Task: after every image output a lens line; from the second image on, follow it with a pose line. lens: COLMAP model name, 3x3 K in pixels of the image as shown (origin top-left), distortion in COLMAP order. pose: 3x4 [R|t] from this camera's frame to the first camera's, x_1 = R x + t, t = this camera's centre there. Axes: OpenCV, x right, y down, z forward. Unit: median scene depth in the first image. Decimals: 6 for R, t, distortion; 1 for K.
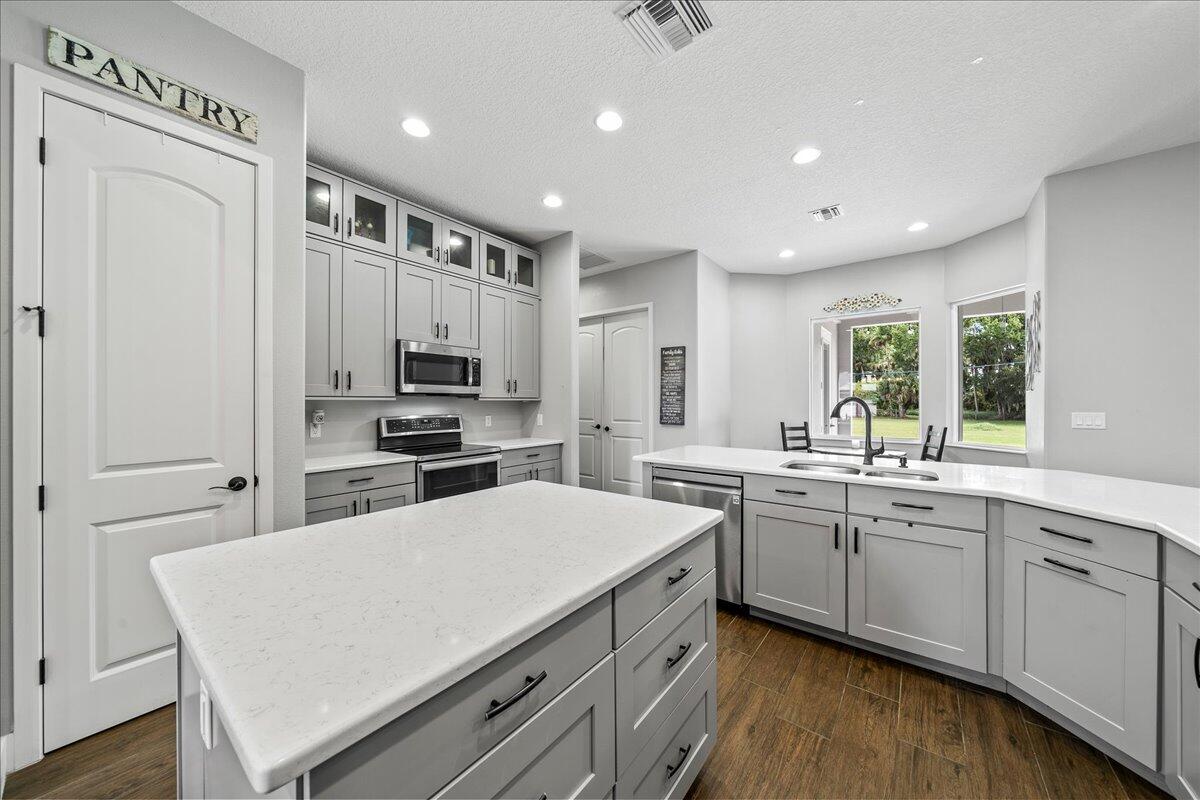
lens RADIAL K [[408.8, 0, 600.0], [0, 408.8, 400.0], [0, 0, 1]] dist [-0.005817, -0.000050]
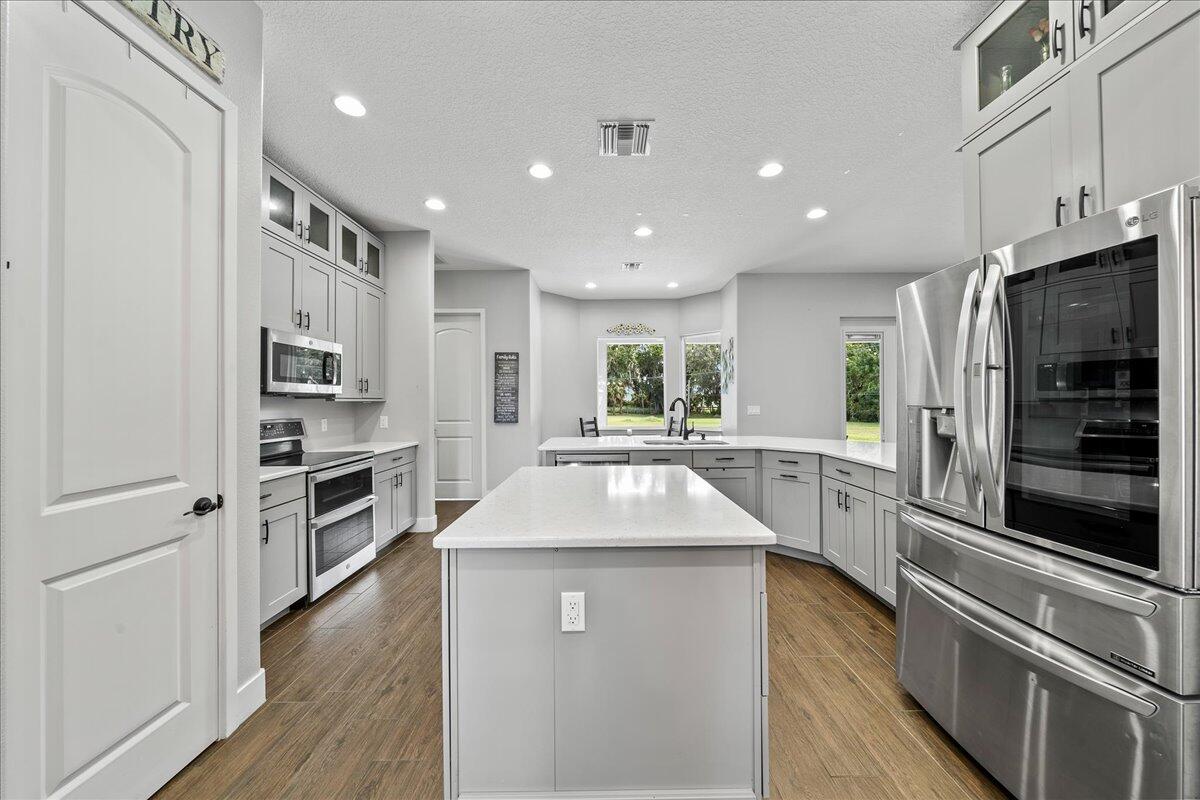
lens RADIAL K [[415.7, 0, 600.9], [0, 415.7, 397.8], [0, 0, 1]] dist [-0.001252, 0.000015]
pose [[0.791754, 0.000801, 0.610840, -0.371923], [0.003581, 0.999976, -0.005953, 0.000740], [-0.610830, 0.006901, 0.791732, -0.056357]]
